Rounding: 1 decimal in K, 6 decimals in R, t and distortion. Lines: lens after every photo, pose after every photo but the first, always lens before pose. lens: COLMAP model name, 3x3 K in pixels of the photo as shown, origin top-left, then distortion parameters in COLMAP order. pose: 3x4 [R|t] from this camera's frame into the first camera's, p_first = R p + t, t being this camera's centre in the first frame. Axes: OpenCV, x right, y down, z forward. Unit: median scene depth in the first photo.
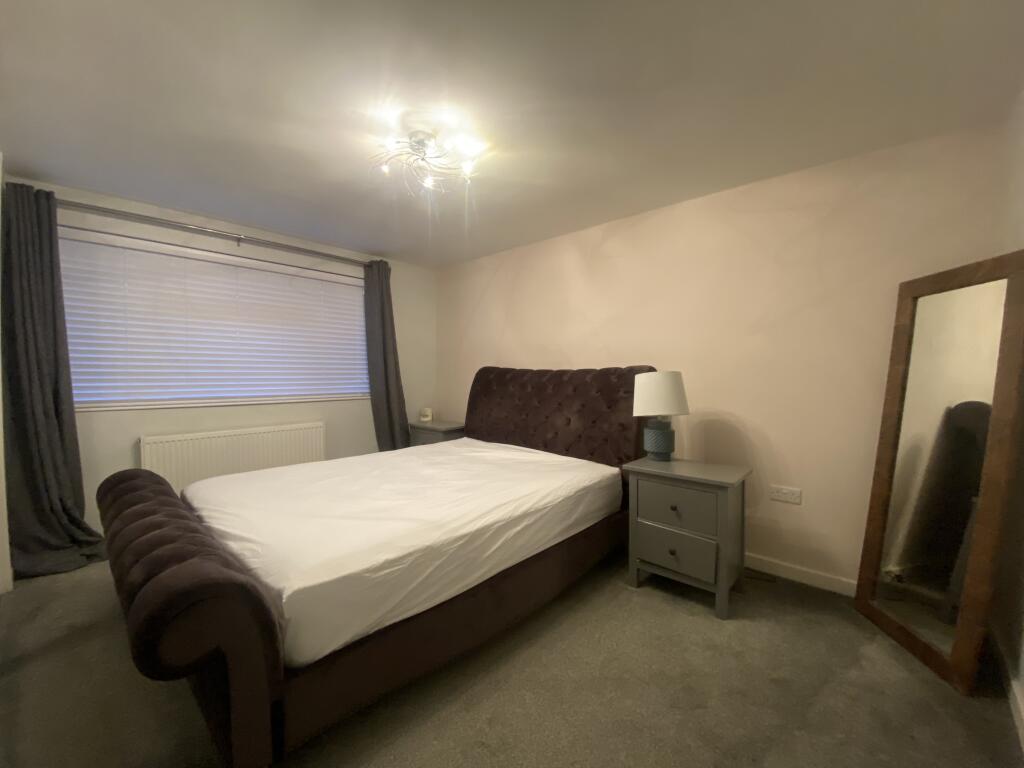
lens RADIAL K [[406.8, 0, 508.1], [0, 406.8, 381.5], [0, 0, 1]] dist [0.028916, -0.029790]
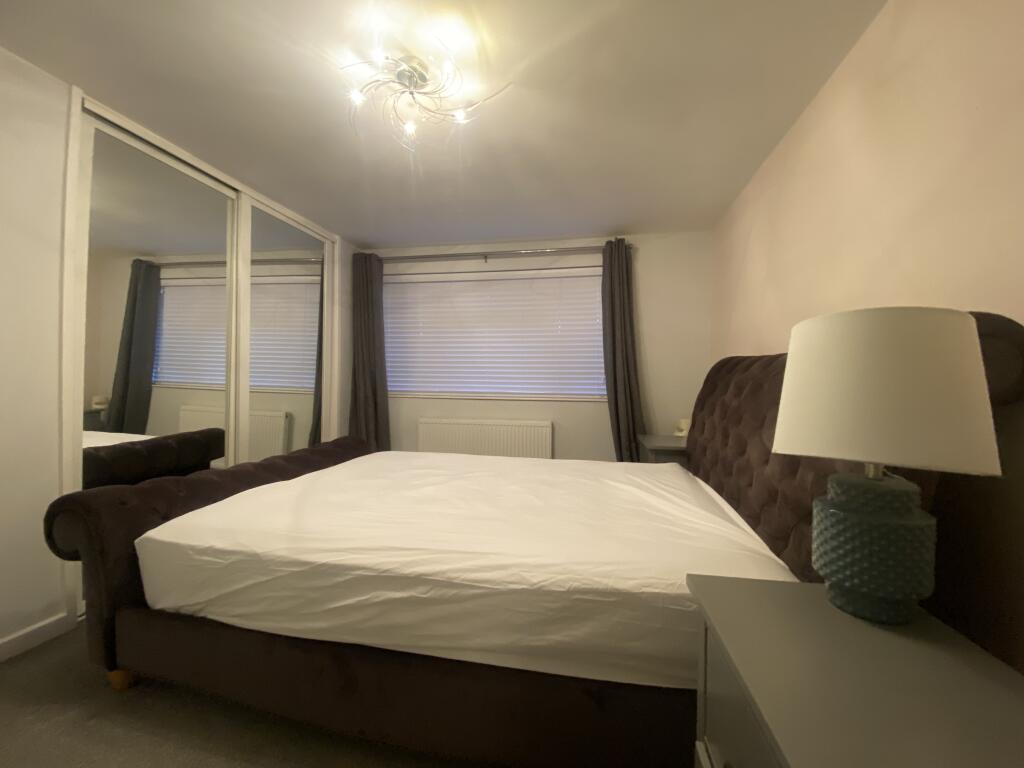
lens RADIAL K [[406.8, 0, 508.1], [0, 406.8, 381.5], [0, 0, 1]] dist [0.028916, -0.029790]
pose [[0.529460, -0.001657, -0.848333, 0.461056], [-0.028211, 0.999411, -0.019559, 0.035613], [0.847865, 0.034288, 0.529102, 0.587890]]
